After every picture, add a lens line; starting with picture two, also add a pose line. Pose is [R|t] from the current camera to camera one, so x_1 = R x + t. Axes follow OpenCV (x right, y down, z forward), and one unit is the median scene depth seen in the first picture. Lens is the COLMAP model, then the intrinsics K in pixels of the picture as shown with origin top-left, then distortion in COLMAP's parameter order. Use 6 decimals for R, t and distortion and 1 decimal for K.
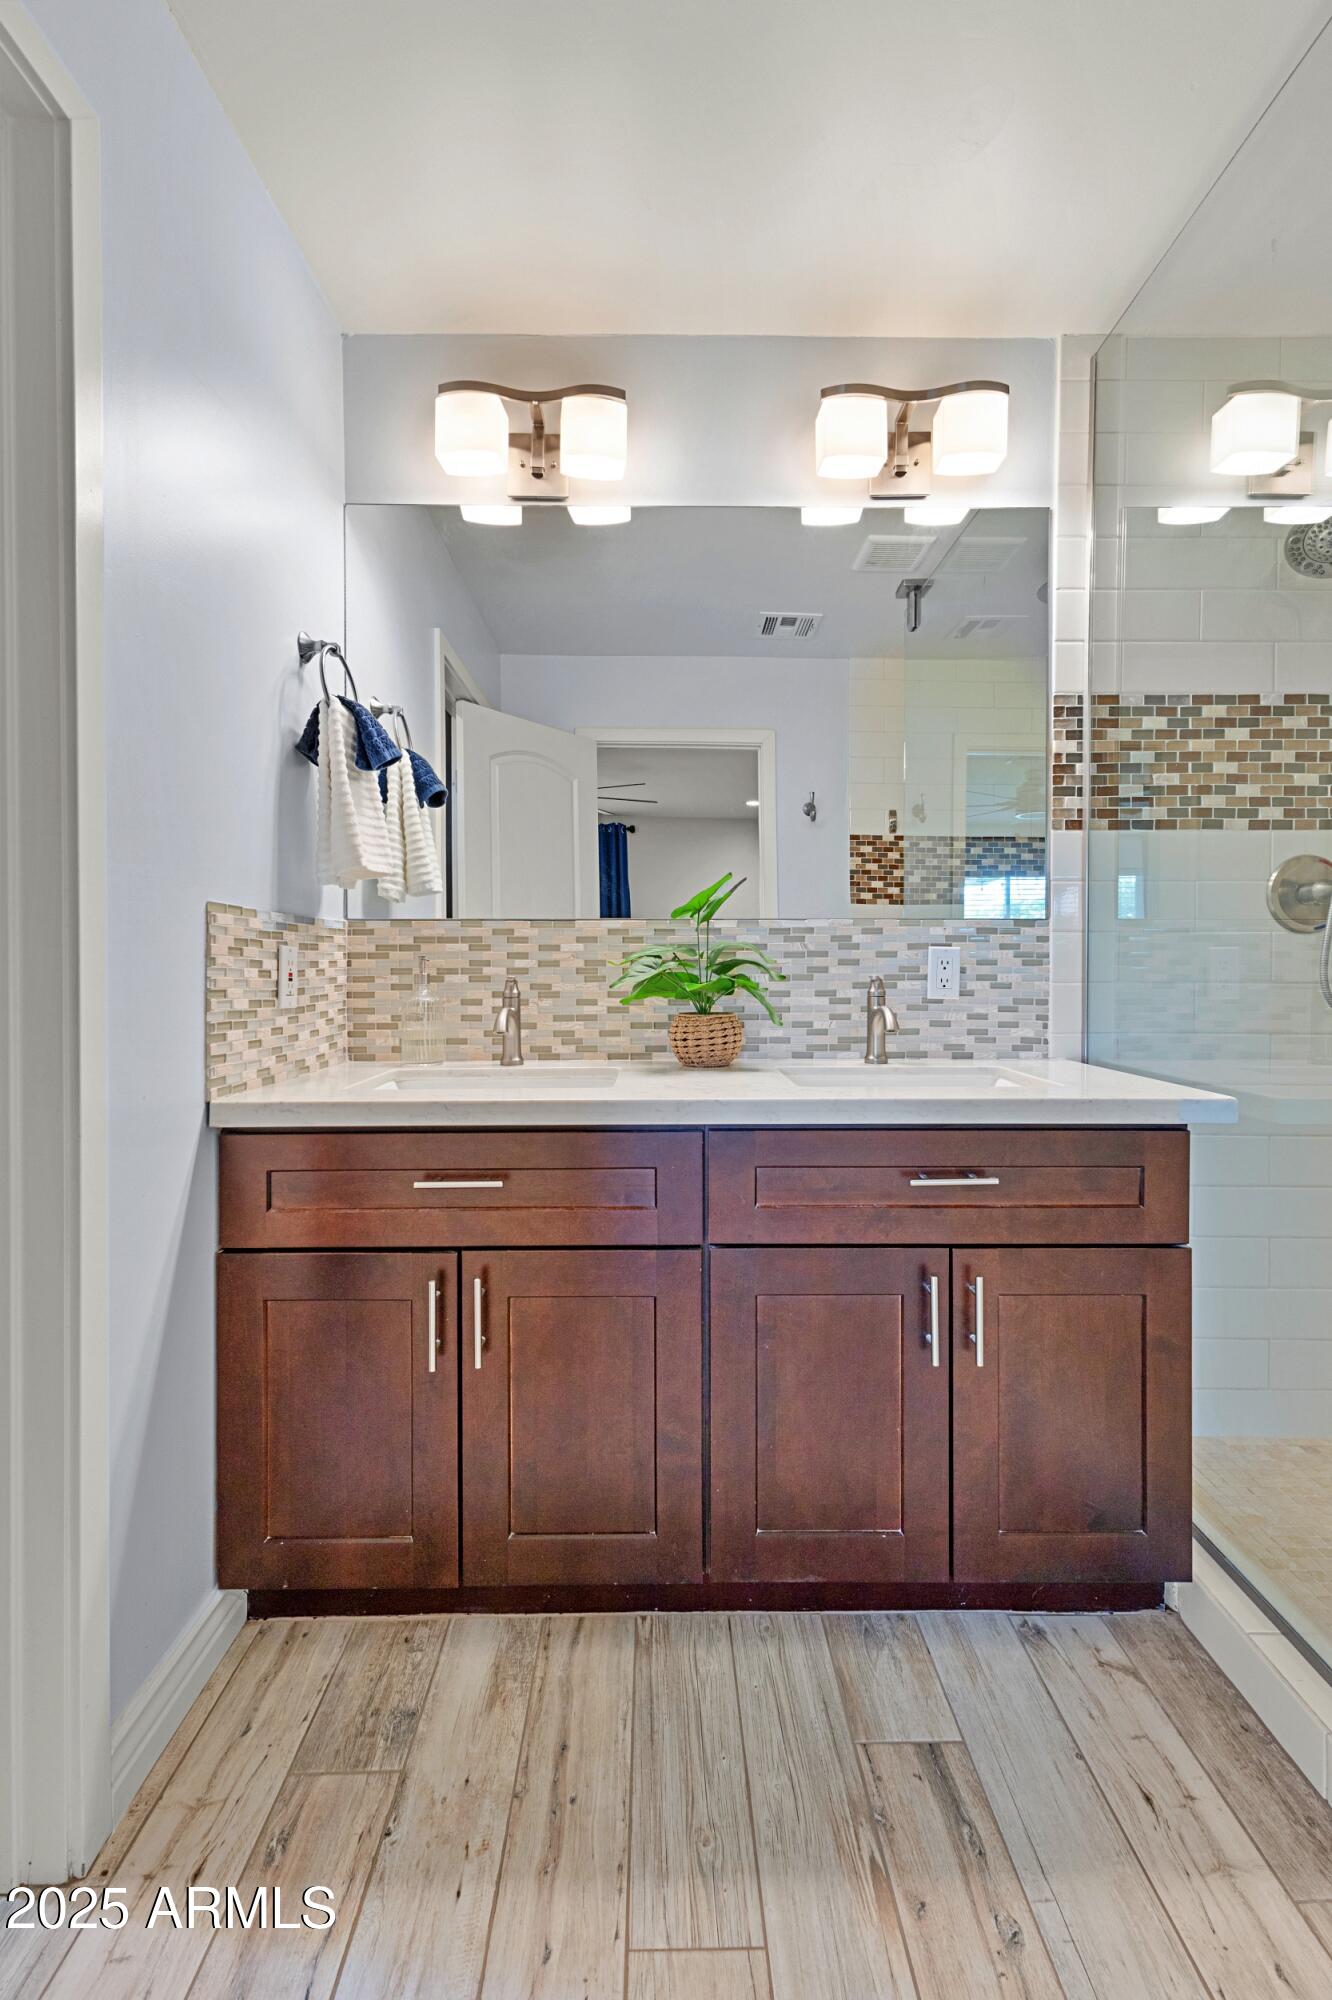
lens RADIAL K [[903.2, 0, 666.0], [0, 903.2, 1000.0], [0, 0, 1]] dist [-0.000893, -0.000062]
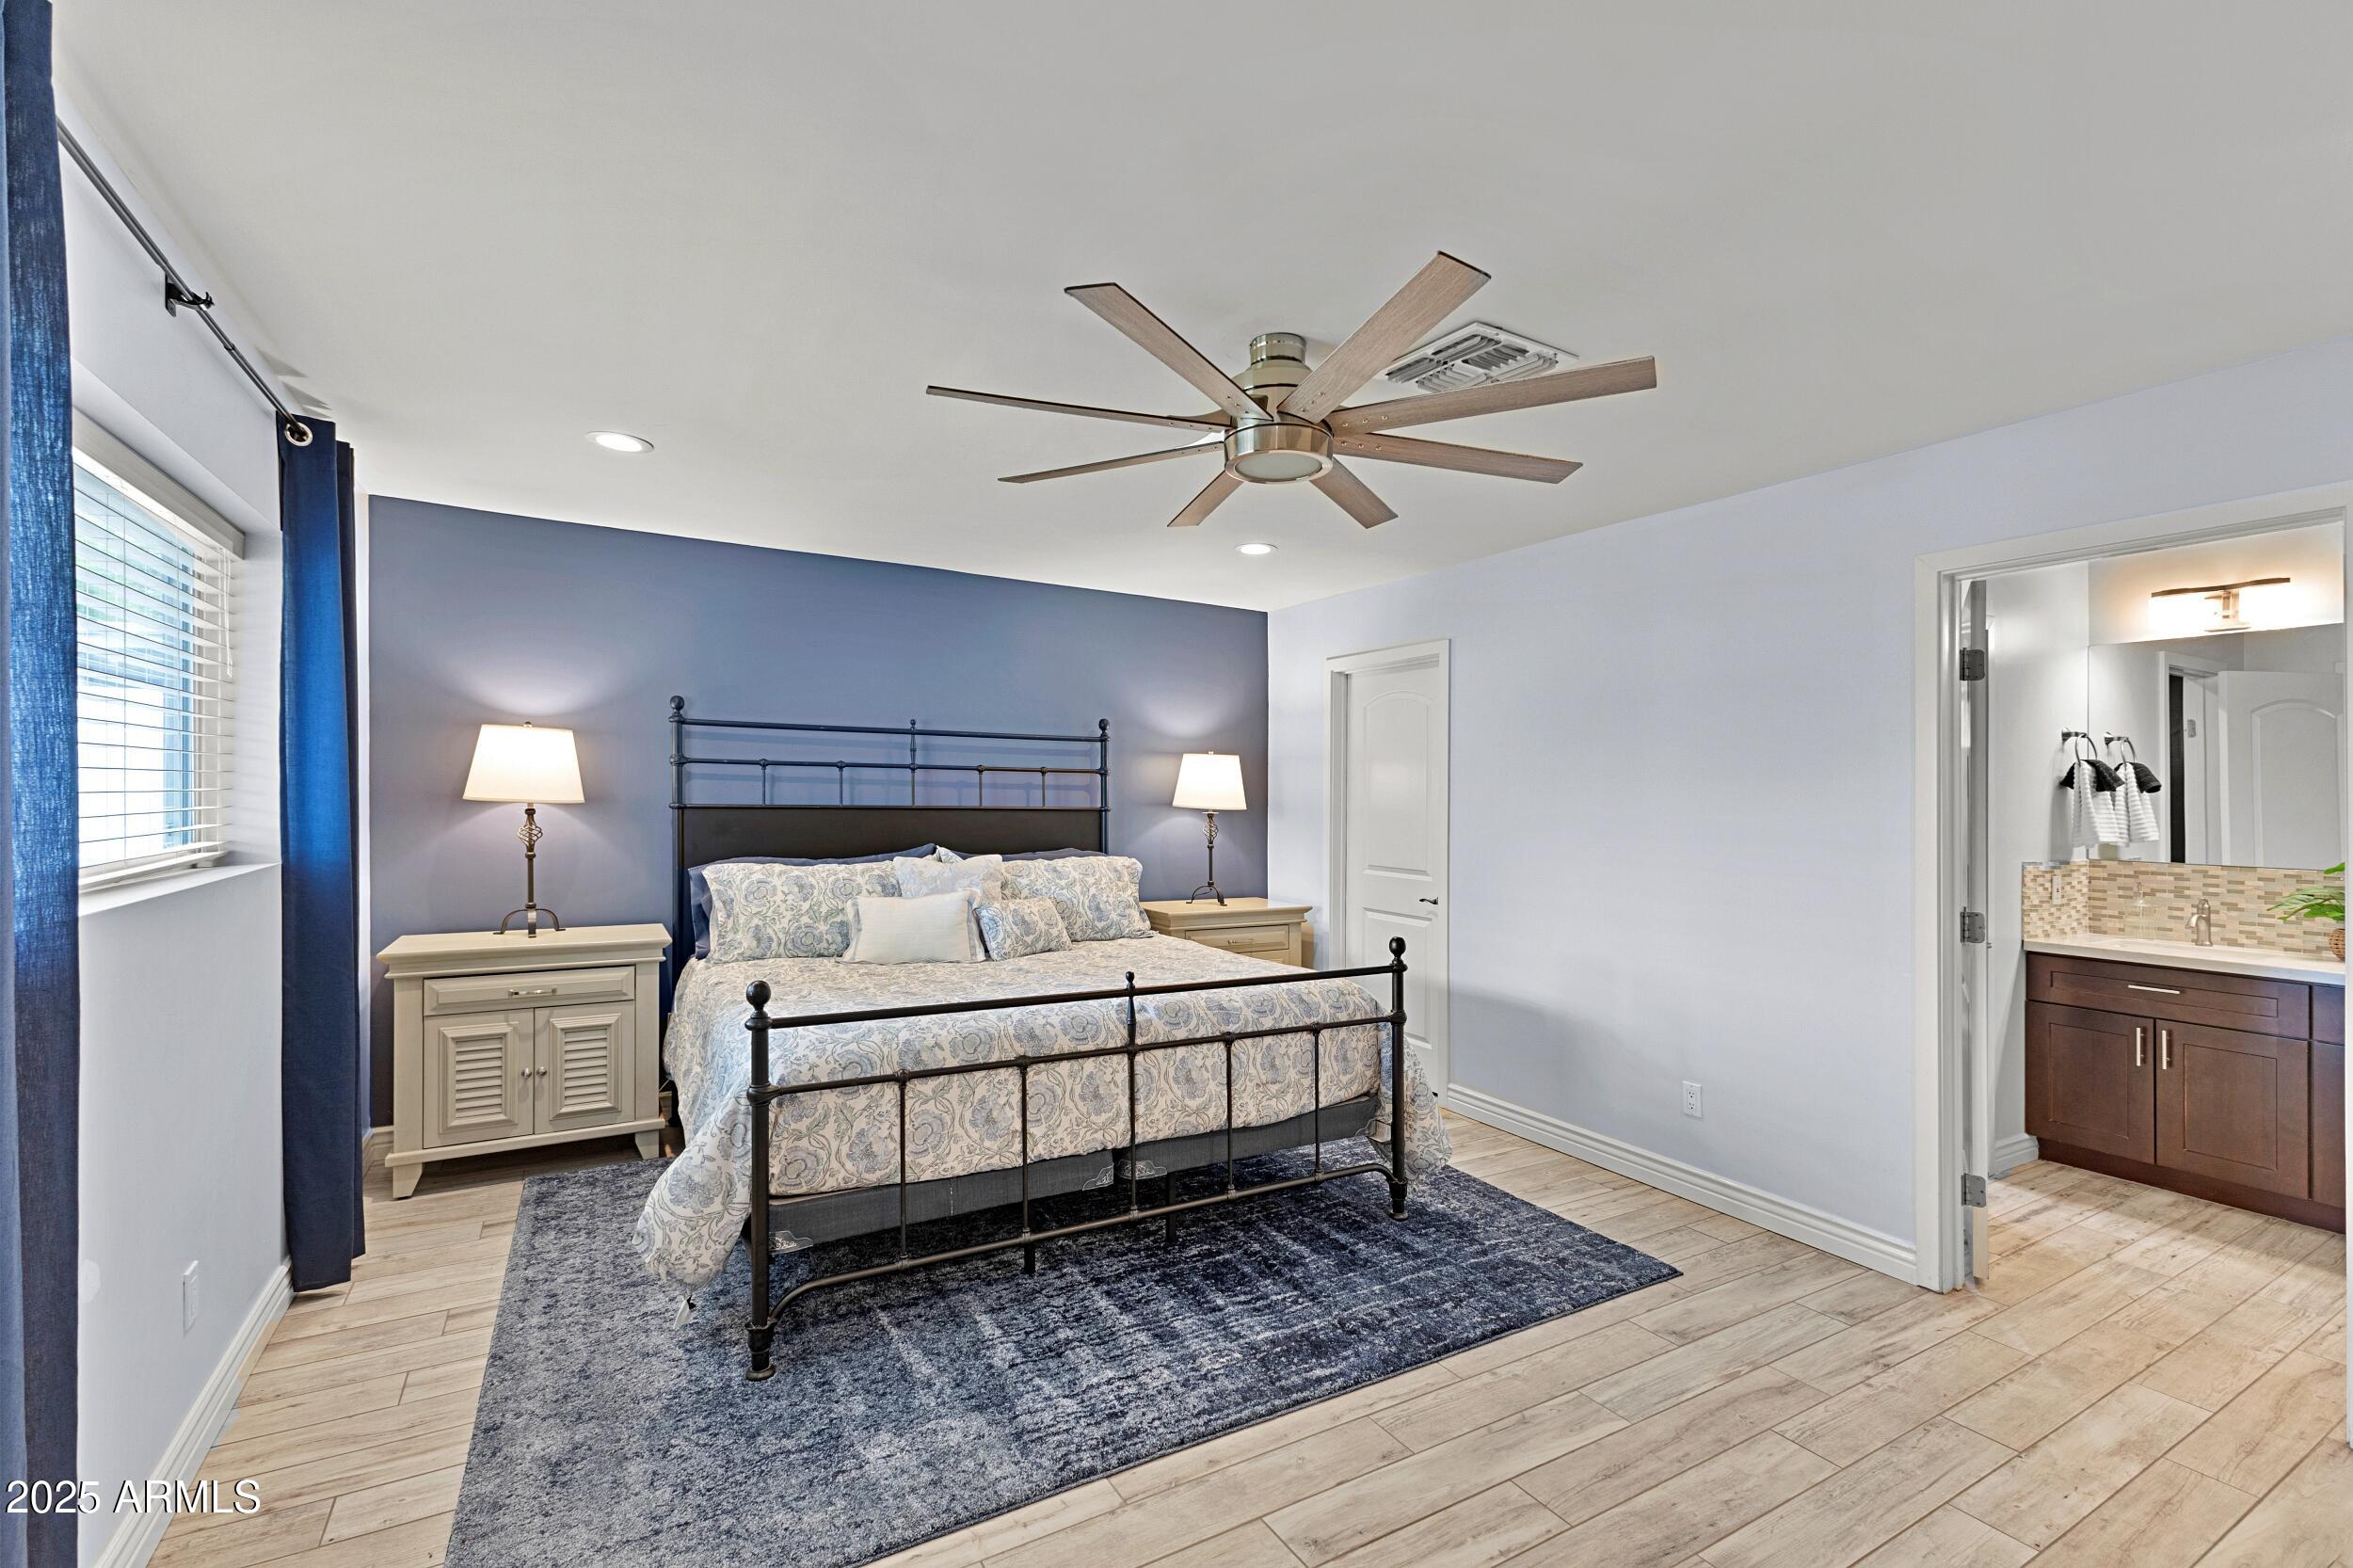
lens RADIAL K [[1010.0, 0, 1175.8], [0, 1010.0, 766.9], [0, 0, 1]] dist [0.003118, 0.000549]
pose [[0.495574, -0.016915, -0.868401, 0.637407], [-0.051528, 0.997477, -0.048835, -0.089183], [0.867036, 0.068949, 0.493452, -2.005868]]
